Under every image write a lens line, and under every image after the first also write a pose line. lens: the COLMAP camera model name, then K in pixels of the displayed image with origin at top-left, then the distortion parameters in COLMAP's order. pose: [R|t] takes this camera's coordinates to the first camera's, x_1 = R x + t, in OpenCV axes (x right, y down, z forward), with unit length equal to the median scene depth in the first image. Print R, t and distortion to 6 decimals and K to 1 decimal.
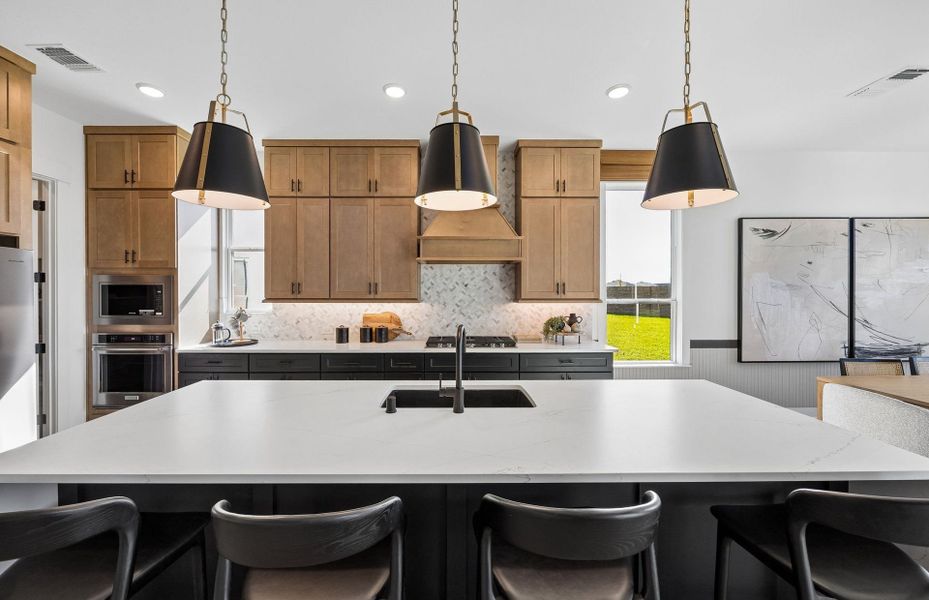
lens RADIAL K [[366.8, 0, 458.3], [0, 366.8, 293.9], [0, 0, 1]] dist [-0.005033, 0.000303]
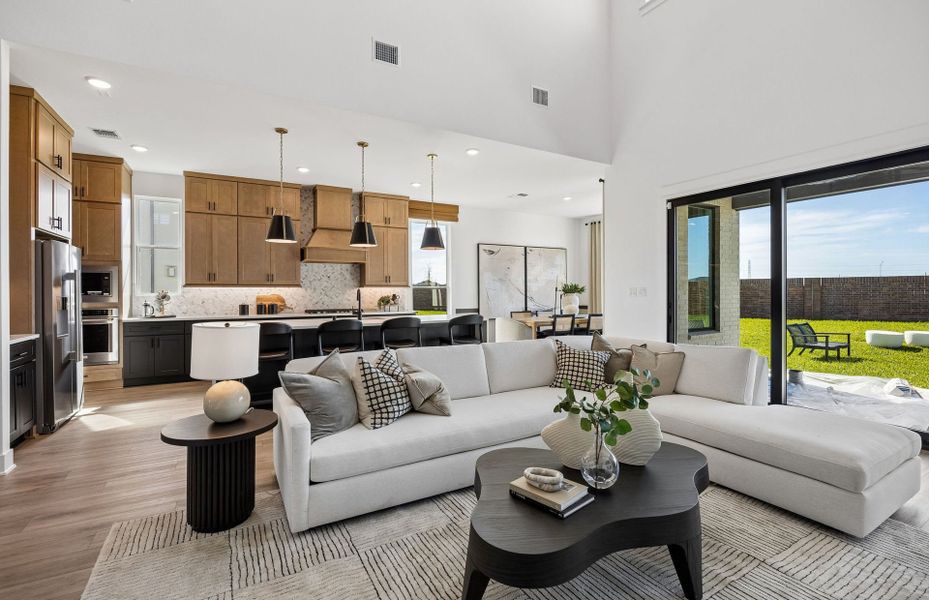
lens RADIAL K [[410.0, 0, 472.2], [0, 410.0, 295.9], [0, 0, 1]] dist [-0.016775, 0.000408]
pose [[0.860771, -0.009183, 0.508910, -0.345394], [0.009029, 0.999955, 0.002772, 0.058502], [-0.508912, 0.002208, 0.860816, -0.828460]]
